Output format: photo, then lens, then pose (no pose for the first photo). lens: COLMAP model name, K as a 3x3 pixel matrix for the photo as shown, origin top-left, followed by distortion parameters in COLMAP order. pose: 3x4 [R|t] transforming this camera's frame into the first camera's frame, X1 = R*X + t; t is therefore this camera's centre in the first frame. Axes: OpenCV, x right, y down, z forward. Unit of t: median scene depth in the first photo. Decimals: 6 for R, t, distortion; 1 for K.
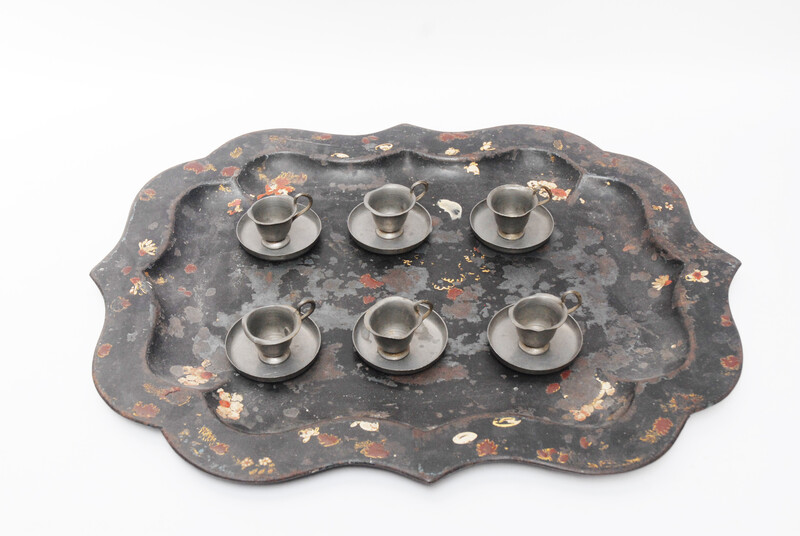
lens RADIAL K [[1054.3, 0, 398.8], [0, 1054.3, 267.6], [0, 0, 1]] dist [-0.014511, 0.000000]
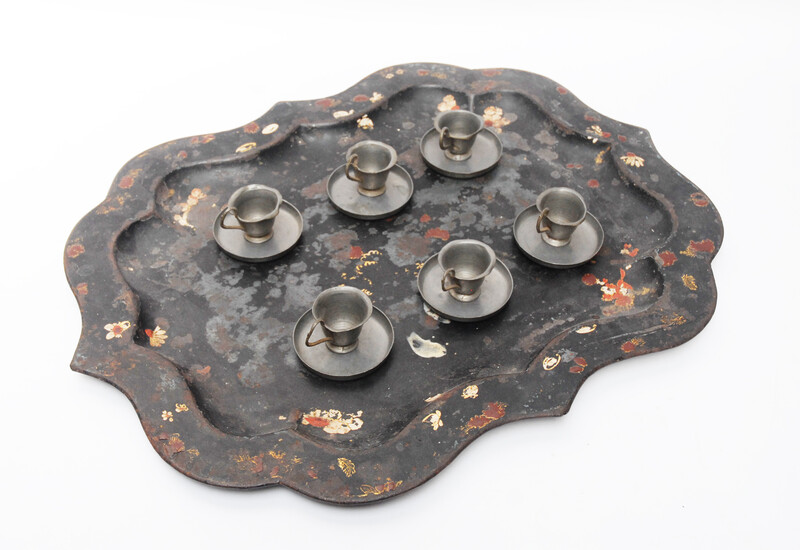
lens RADIAL K [[1104.2, 0, 398.4], [0, 1104.2, 275.5], [0, 0, 1]] dist [-0.056639, 0.000000]
pose [[-0.879643, 0.309321, -0.361315, 0.398644], [-0.312675, 0.196373, 0.929340, -0.947000], [0.358417, 0.930461, -0.076021, 1.118937]]
